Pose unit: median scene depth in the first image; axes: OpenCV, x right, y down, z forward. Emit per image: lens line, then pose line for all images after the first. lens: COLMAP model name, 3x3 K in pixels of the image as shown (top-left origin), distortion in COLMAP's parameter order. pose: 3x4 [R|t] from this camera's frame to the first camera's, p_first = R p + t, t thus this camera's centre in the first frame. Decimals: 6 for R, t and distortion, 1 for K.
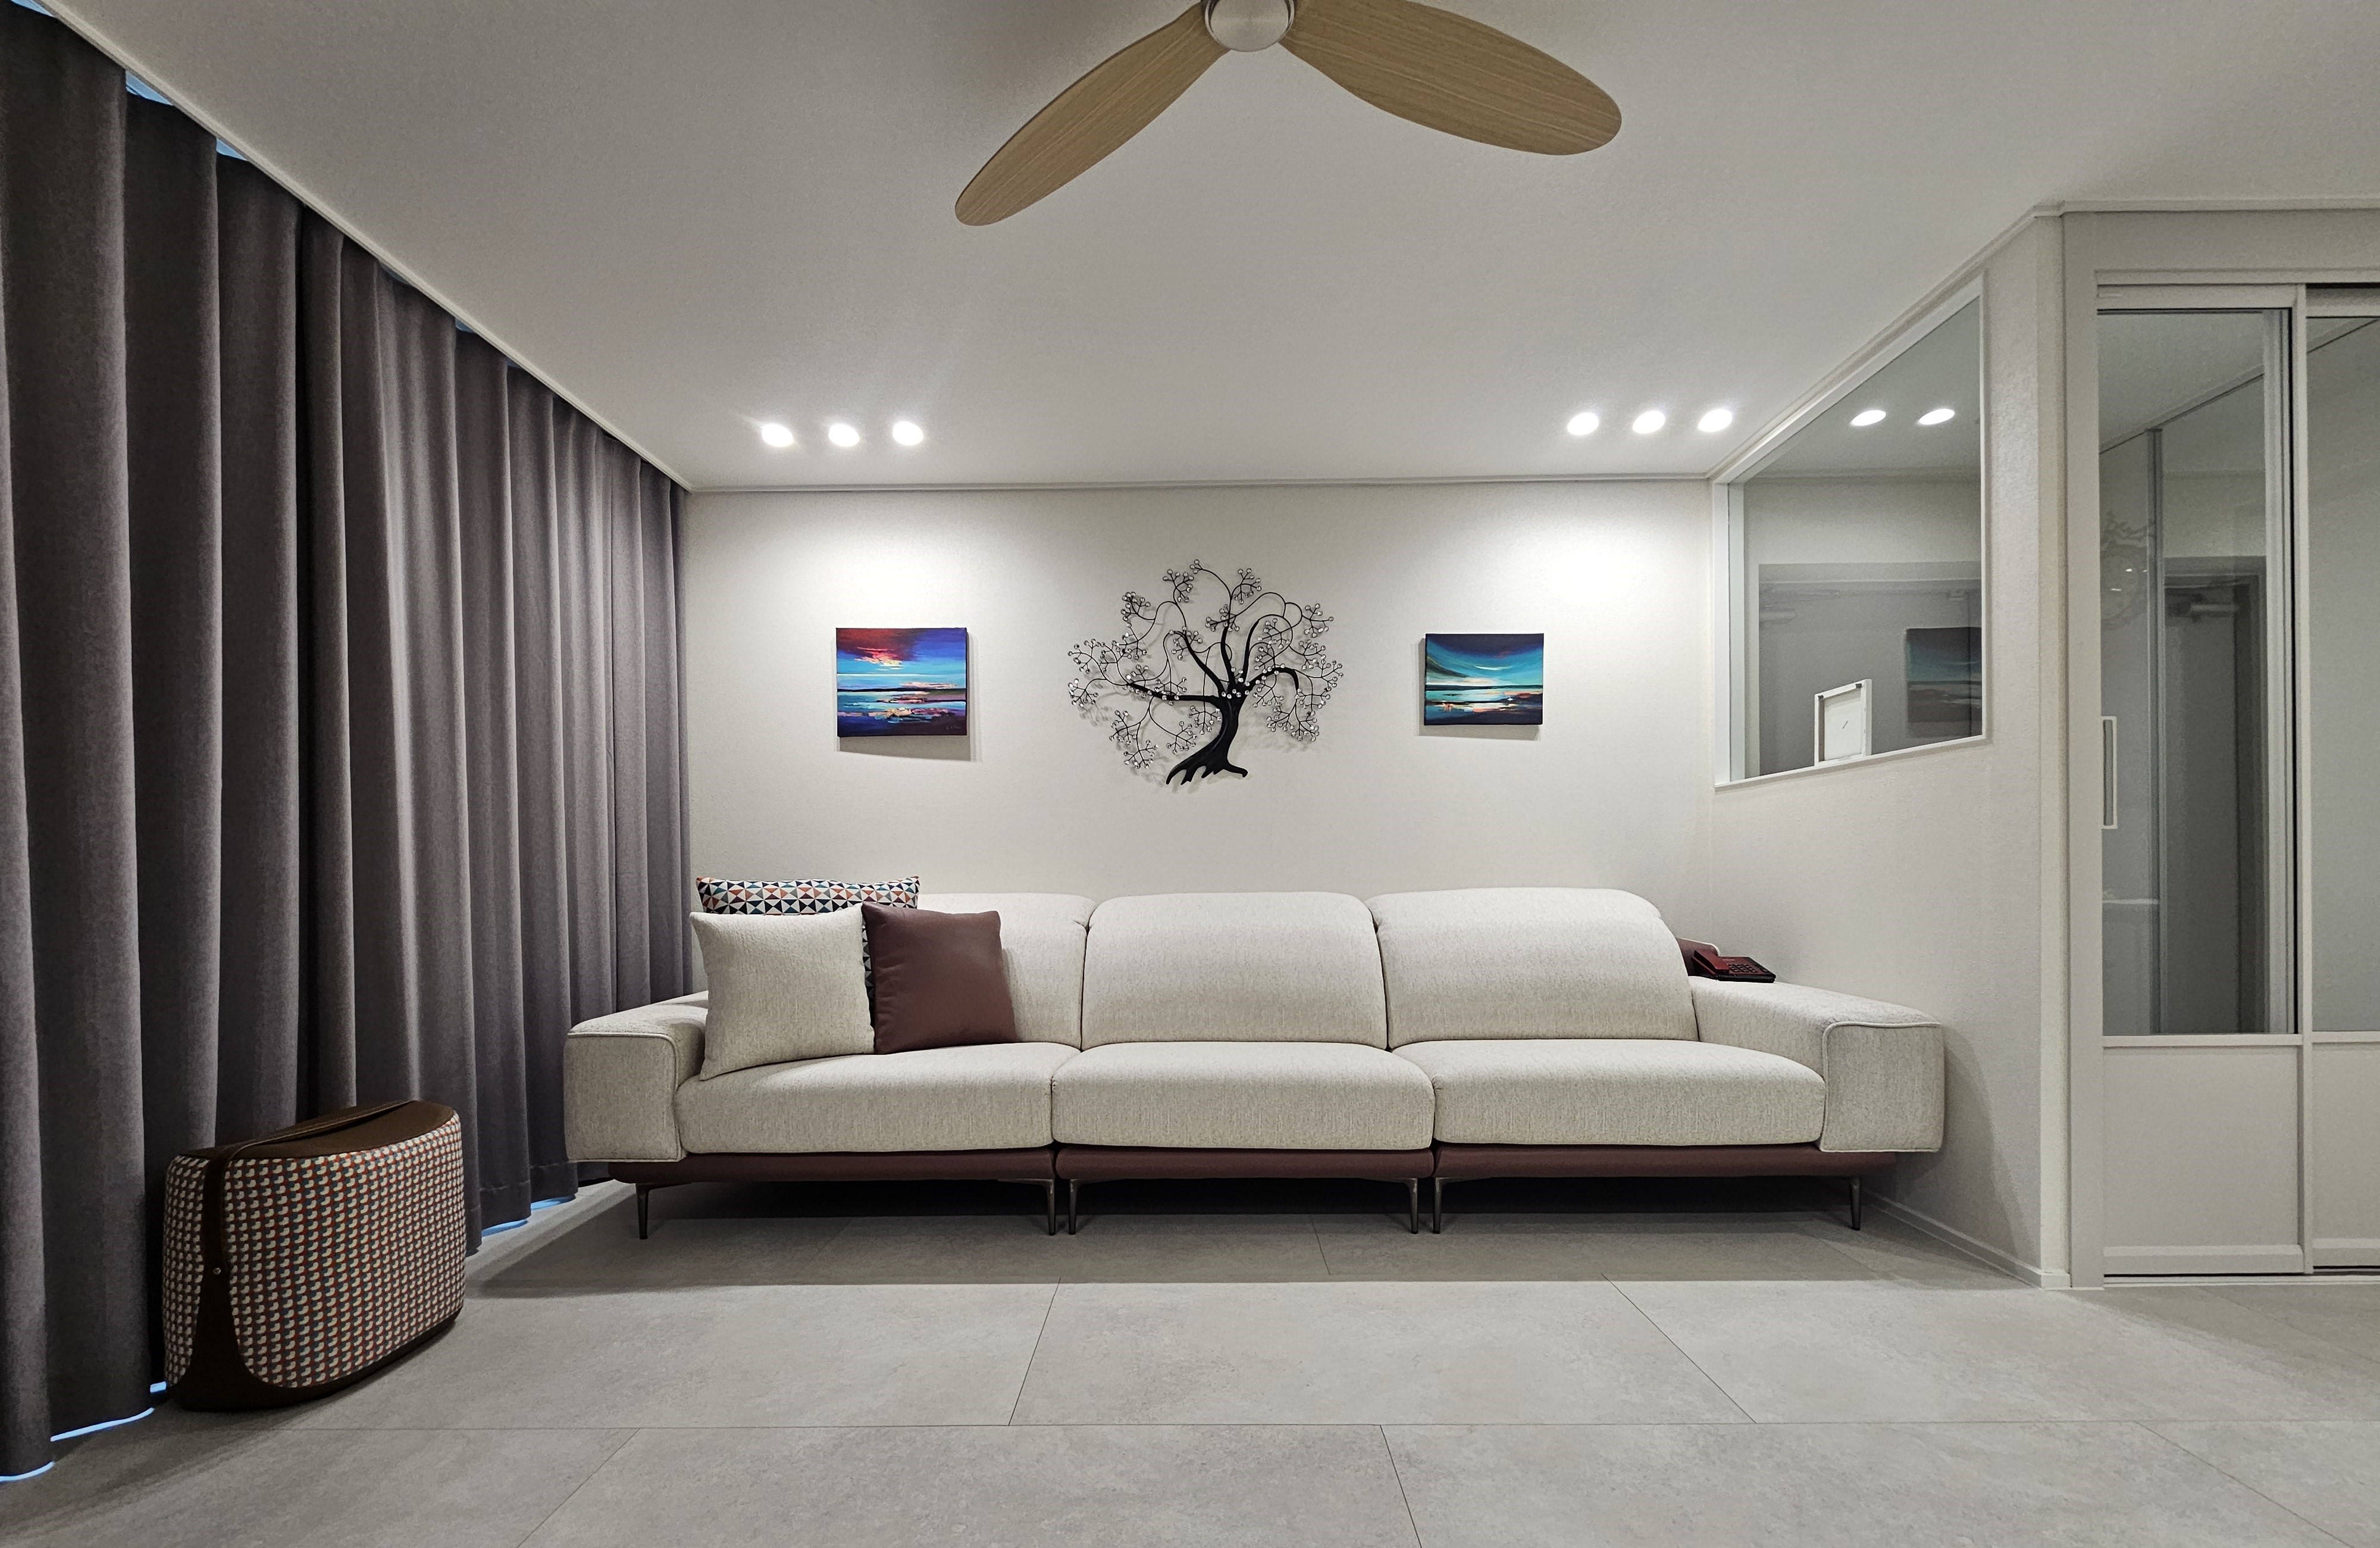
lens RADIAL K [[969.9, 0, 1188.1], [0, 969.9, 888.2], [0, 0, 1]] dist [0.001456, -0.000251]
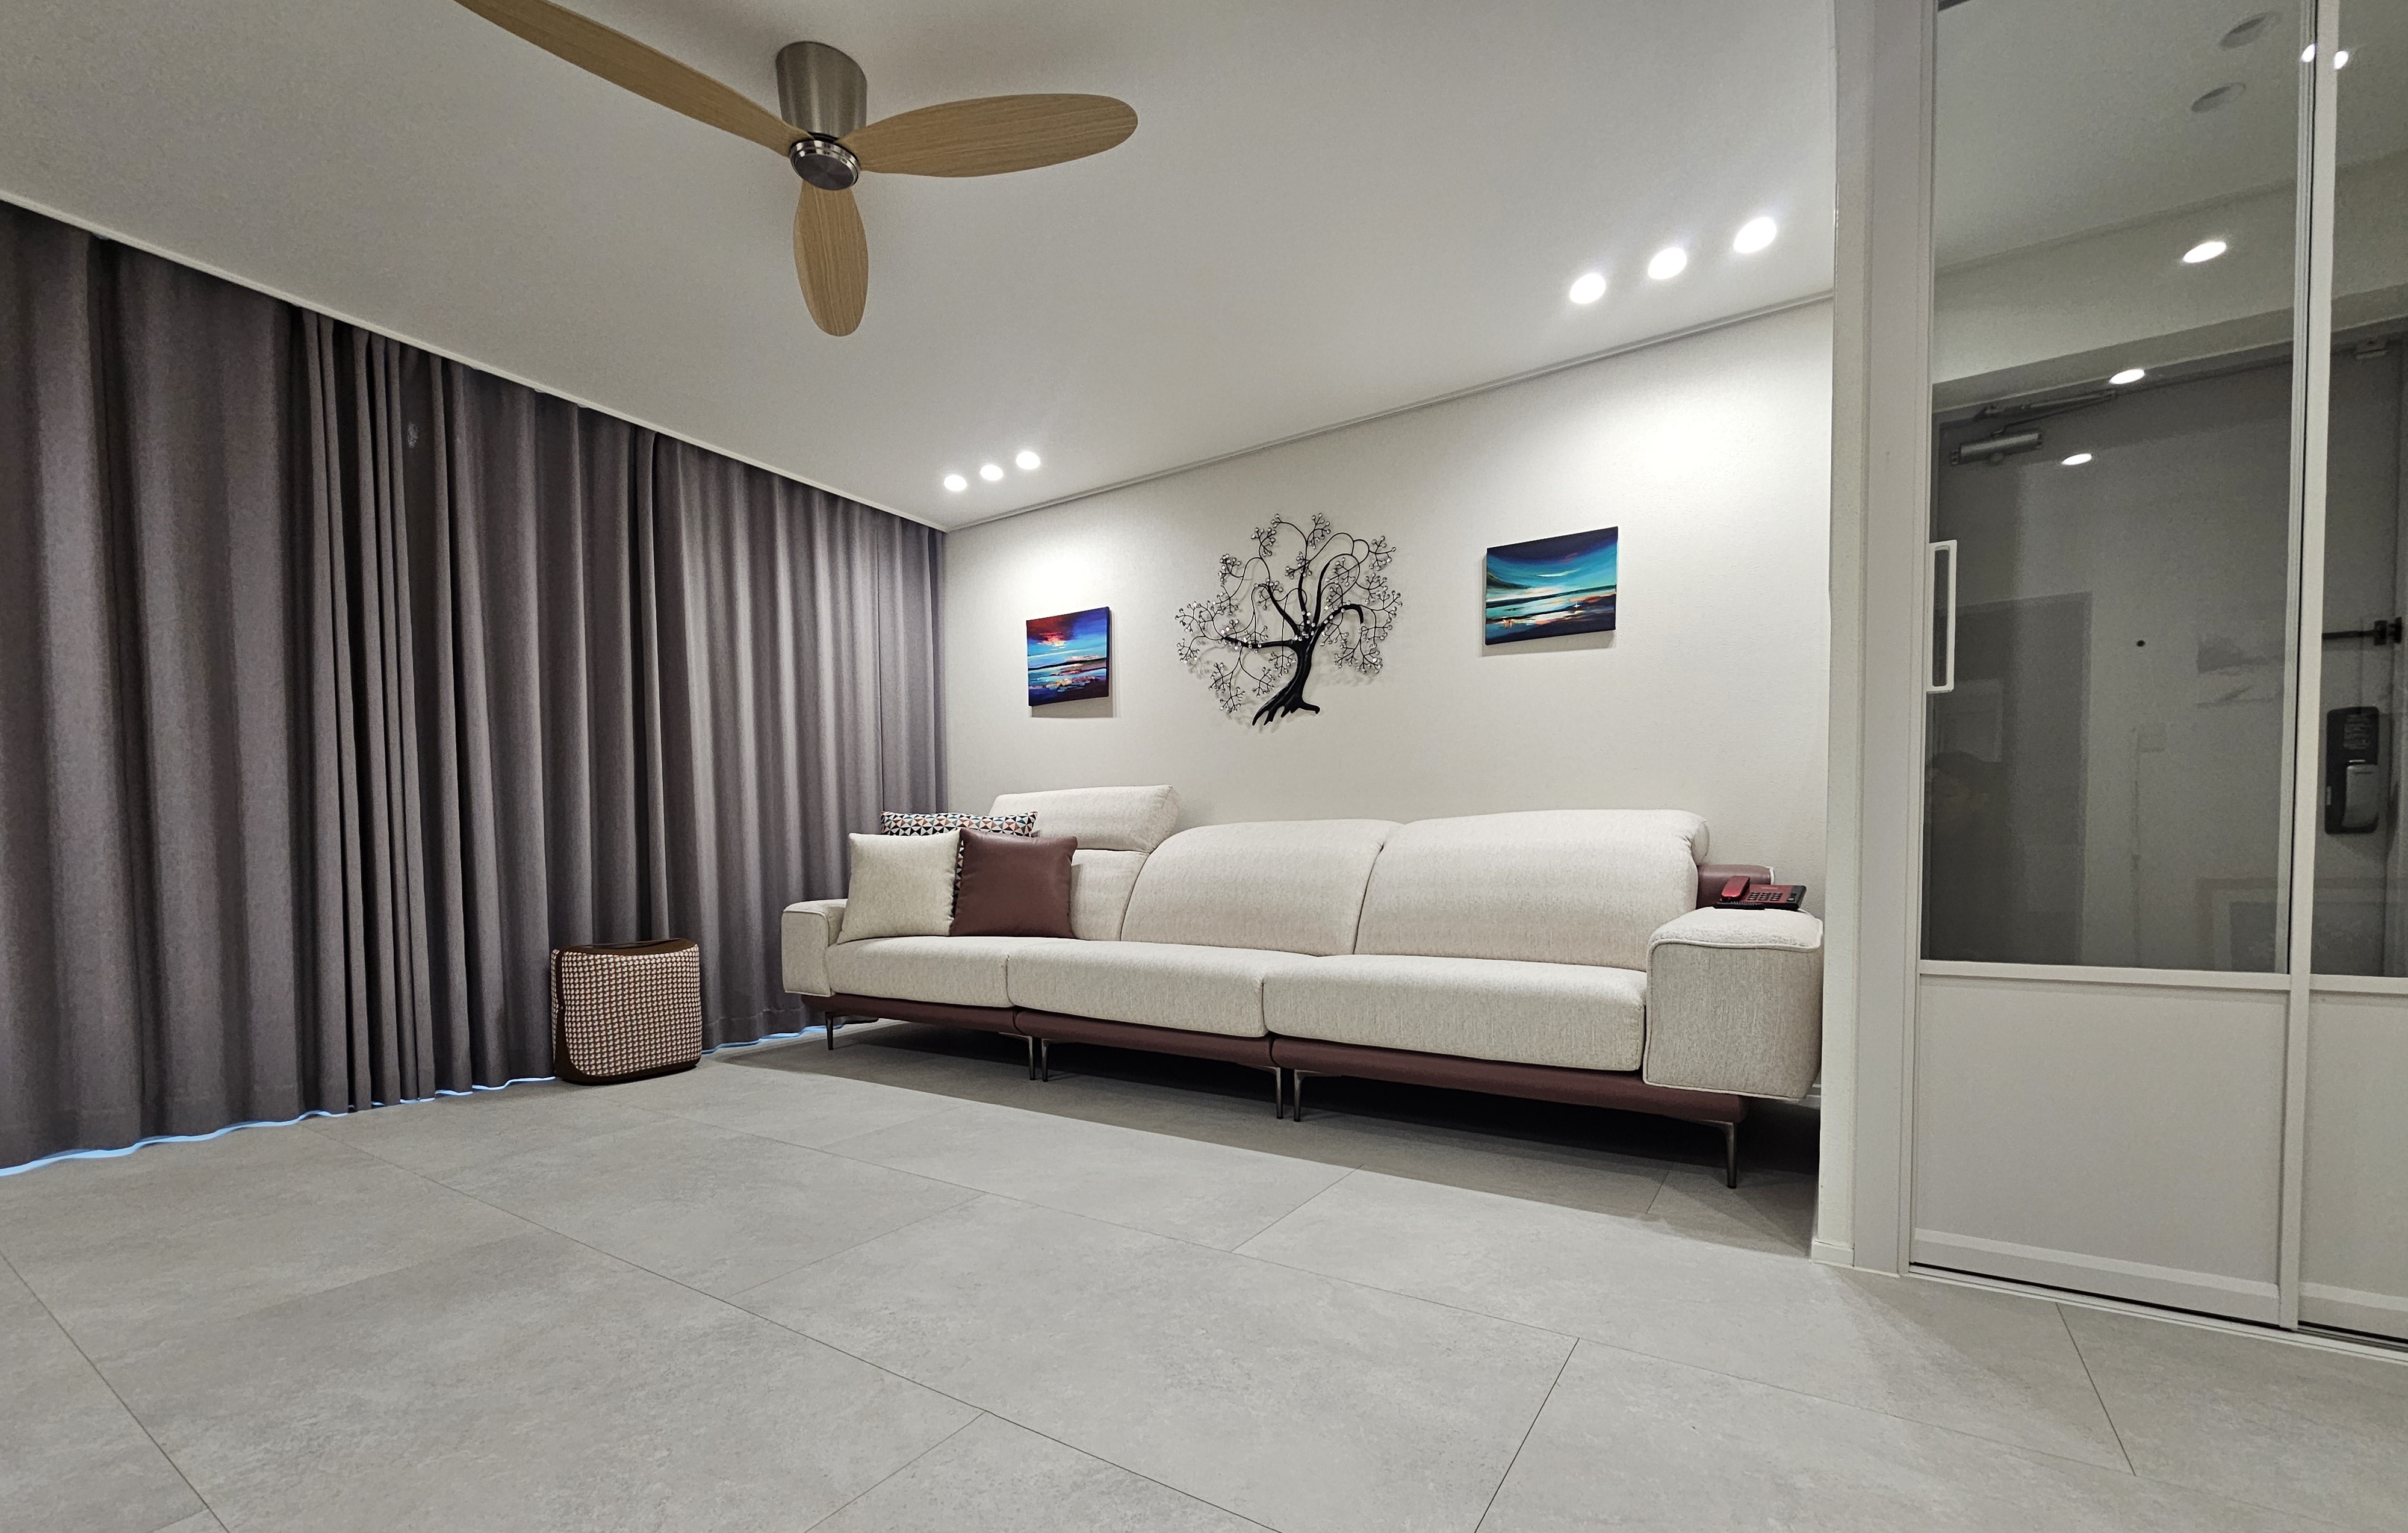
lens RADIAL K [[983.5, 0, 1200.2], [0, 983.5, 897.9], [0, 0, 1]] dist [0.000651, 0.000136]
pose [[0.843669, 0.023952, -0.536329, 0.534522], [-0.003034, 0.999201, 0.039851, 0.044684], [0.536855, -0.031994, 0.843067, 0.017327]]
